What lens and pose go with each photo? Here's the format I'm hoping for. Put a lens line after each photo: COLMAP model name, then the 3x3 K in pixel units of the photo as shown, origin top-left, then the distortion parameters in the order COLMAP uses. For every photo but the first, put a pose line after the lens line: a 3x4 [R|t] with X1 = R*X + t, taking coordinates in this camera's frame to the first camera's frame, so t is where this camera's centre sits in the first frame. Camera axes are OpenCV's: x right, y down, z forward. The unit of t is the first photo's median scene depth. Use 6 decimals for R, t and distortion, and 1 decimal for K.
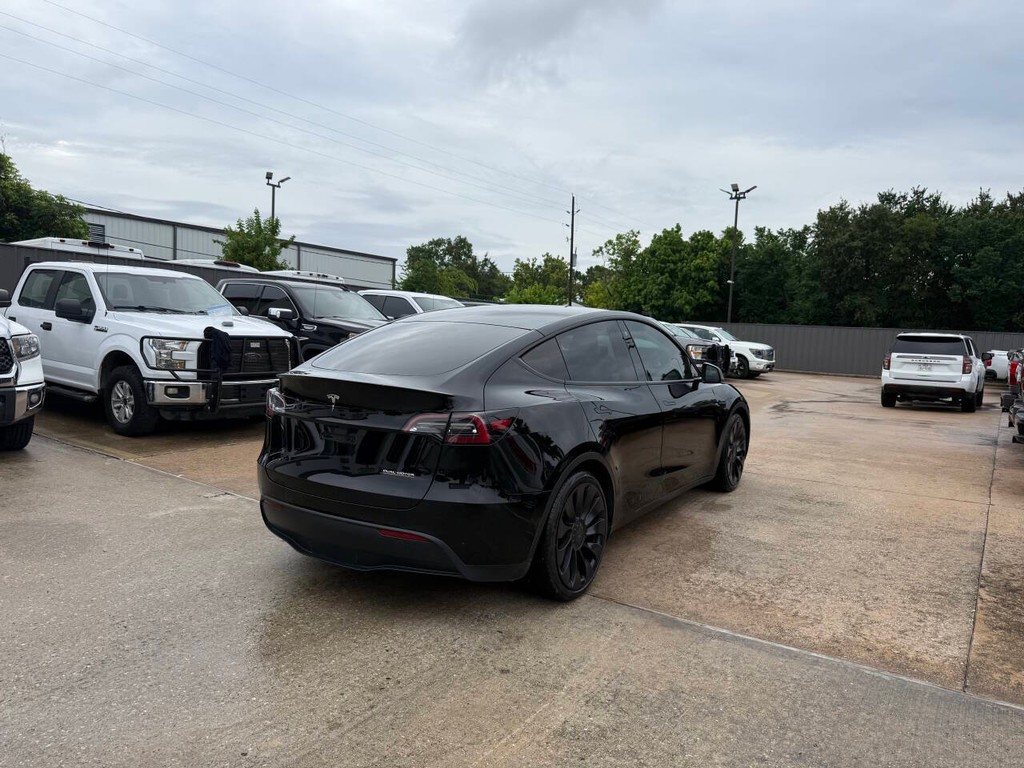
lens RADIAL K [[717.9, 0, 510.7], [0, 717.9, 388.0], [0, 0, 1]] dist [0.055182, -0.075696]
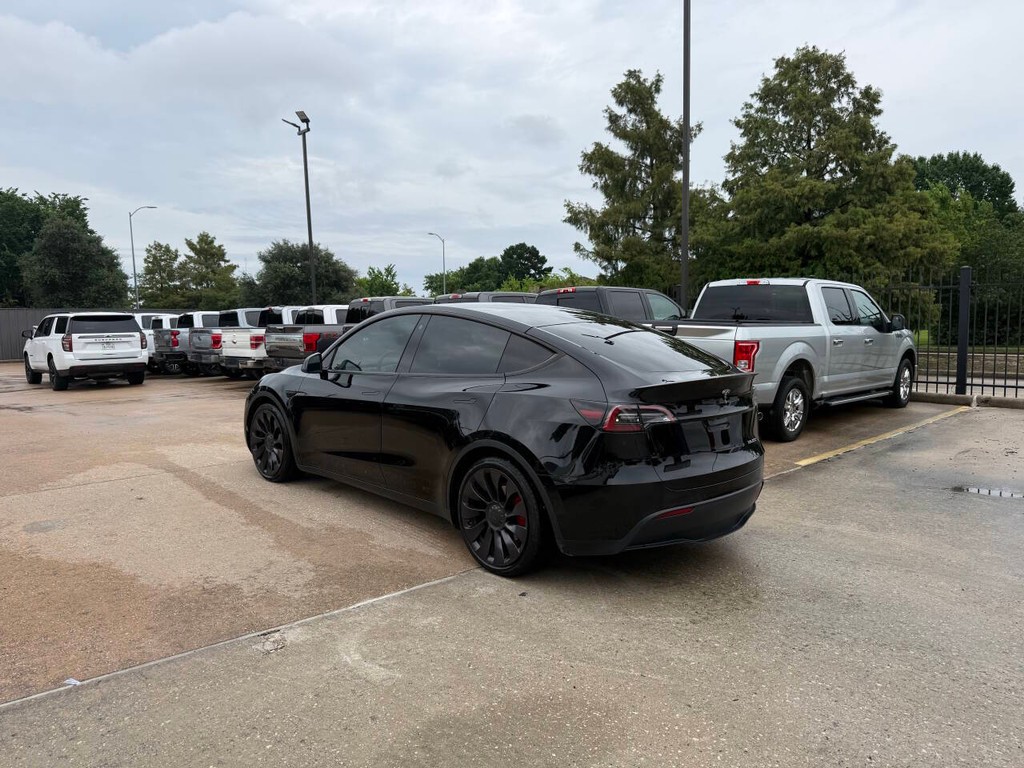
lens RADIAL K [[721.9, 0, 502.1], [0, 721.9, 385.7], [0, 0, 1]] dist [0.051472, -0.083135]
pose [[0.217012, -0.128873, 0.967625, -0.101525], [0.095226, 0.989314, 0.110405, -0.011073], [-0.971513, 0.068184, 0.226965, 0.076711]]
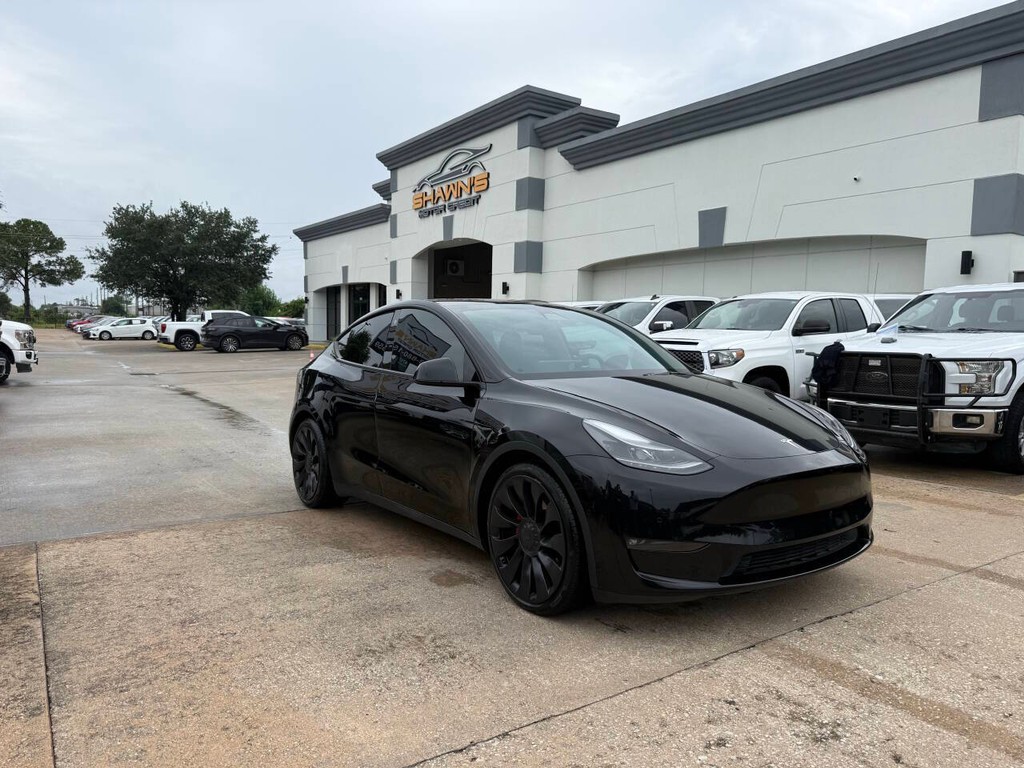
lens RADIAL K [[718.1, 0, 512.0], [0, 718.1, 384.0], [0, 0, 1]] dist [0.069039, -0.088650]
pose [[-0.362533, 0.018918, -0.931779, 0.099928], [-0.105400, 0.992547, 0.061160, -0.006582], [0.925992, 0.120382, -0.357837, 0.144680]]
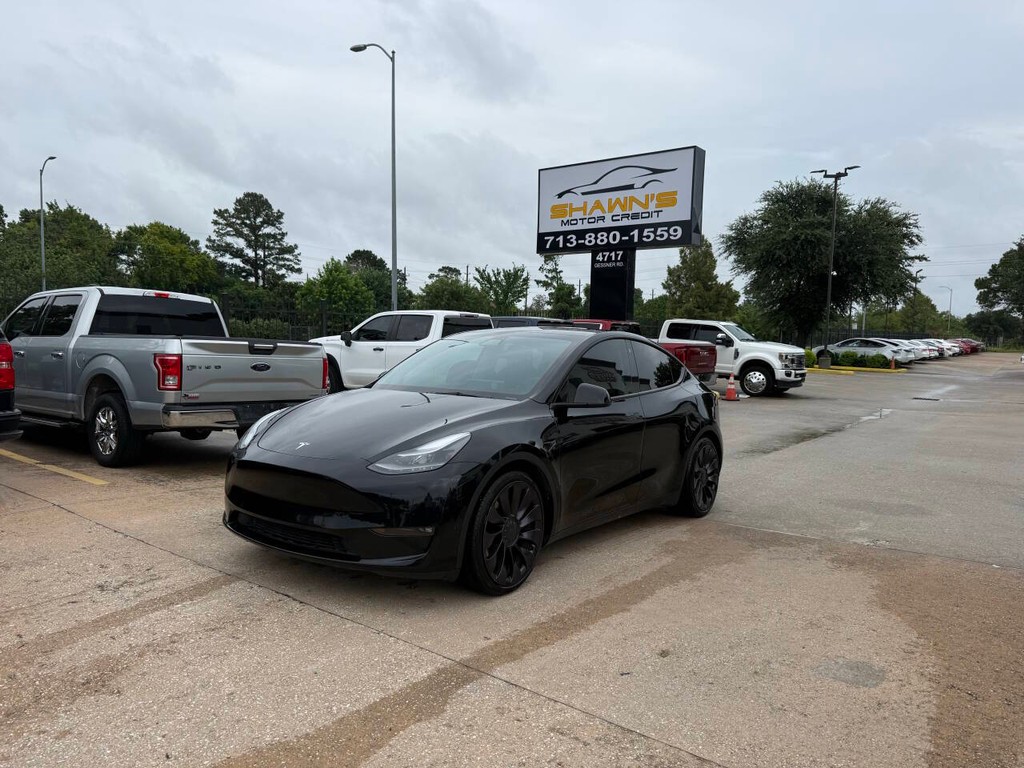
lens RADIAL K [[716.6, 0, 508.9], [0, 716.6, 389.8], [0, 0, 1]] dist [0.056340, -0.075407]
pose [[-0.996959, -0.065723, 0.041868, 0.006197], [-0.058554, 0.986332, 0.154015, -0.019430], [-0.051418, 0.151095, -0.987181, 0.220037]]
